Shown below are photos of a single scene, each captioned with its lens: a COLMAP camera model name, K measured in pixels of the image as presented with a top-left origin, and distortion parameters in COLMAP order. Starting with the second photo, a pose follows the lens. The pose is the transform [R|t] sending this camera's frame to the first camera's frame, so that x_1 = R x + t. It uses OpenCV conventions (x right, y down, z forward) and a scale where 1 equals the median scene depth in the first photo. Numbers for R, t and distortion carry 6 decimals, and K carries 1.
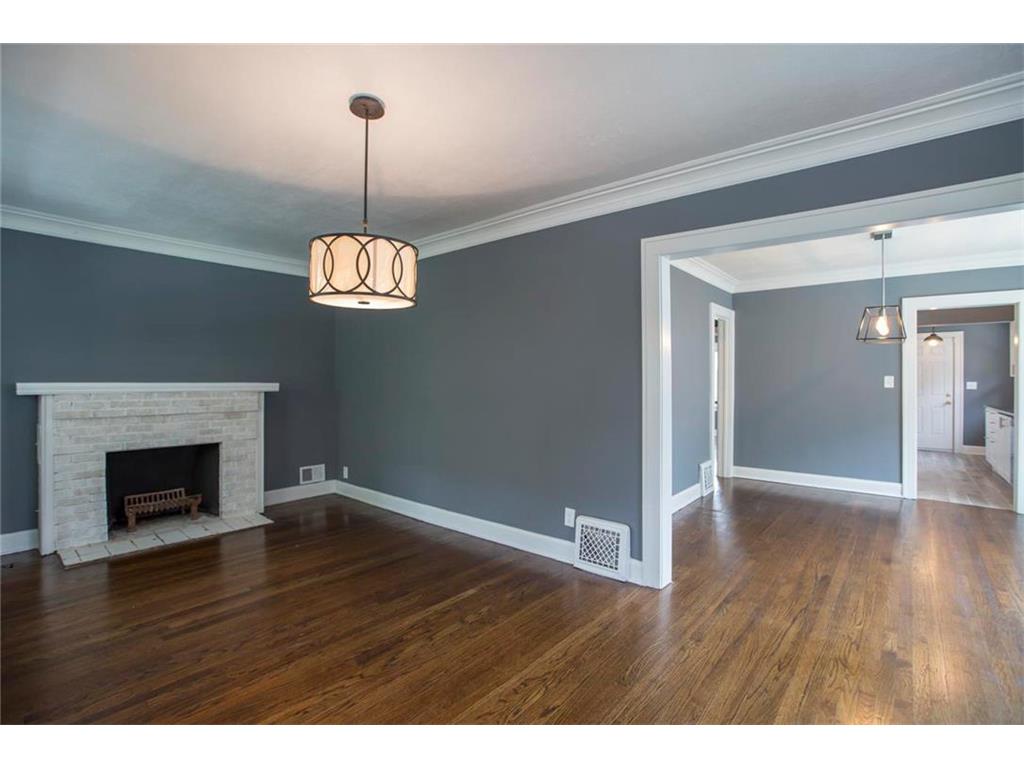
lens RADIAL K [[465.9, 0, 508.2], [0, 465.9, 382.1], [0, 0, 1]] dist [-0.005903, 0.000321]
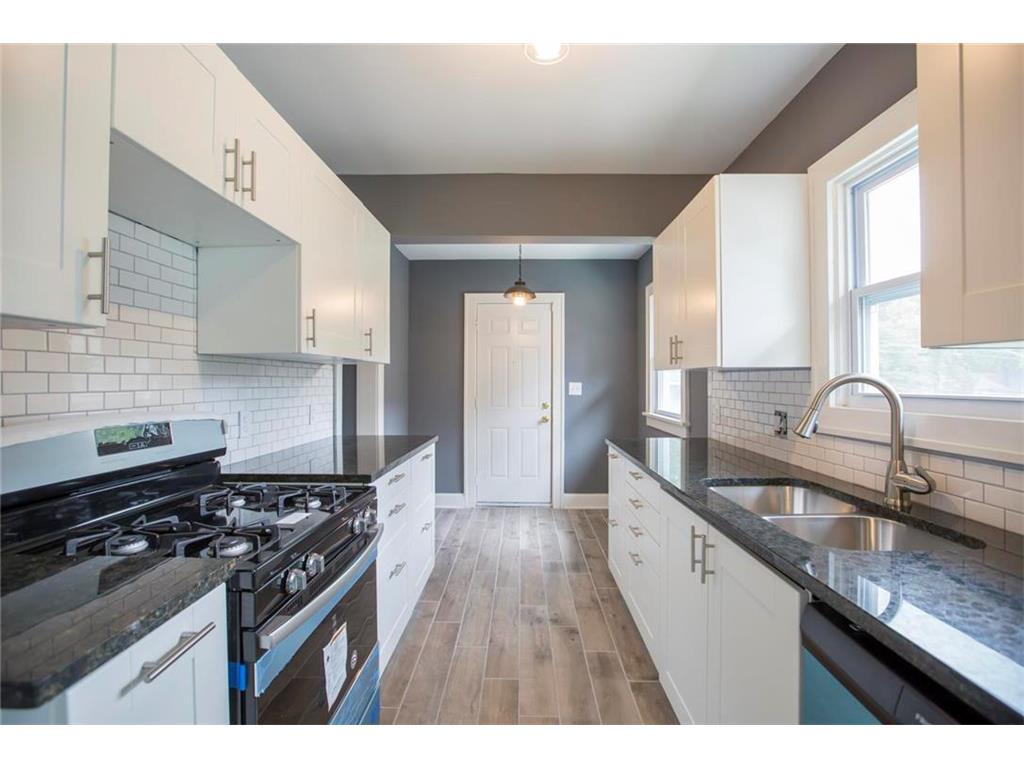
lens RADIAL K [[465.9, 0, 514.1], [0, 465.9, 381.2], [0, 0, 1]] dist [-0.005903, 0.000321]
pose [[0.776572, 0.002256, 0.630024, 0.579269], [-0.001465, 0.999997, -0.001775, -0.000339], [-0.630027, 0.000456, 0.776573, 0.600013]]
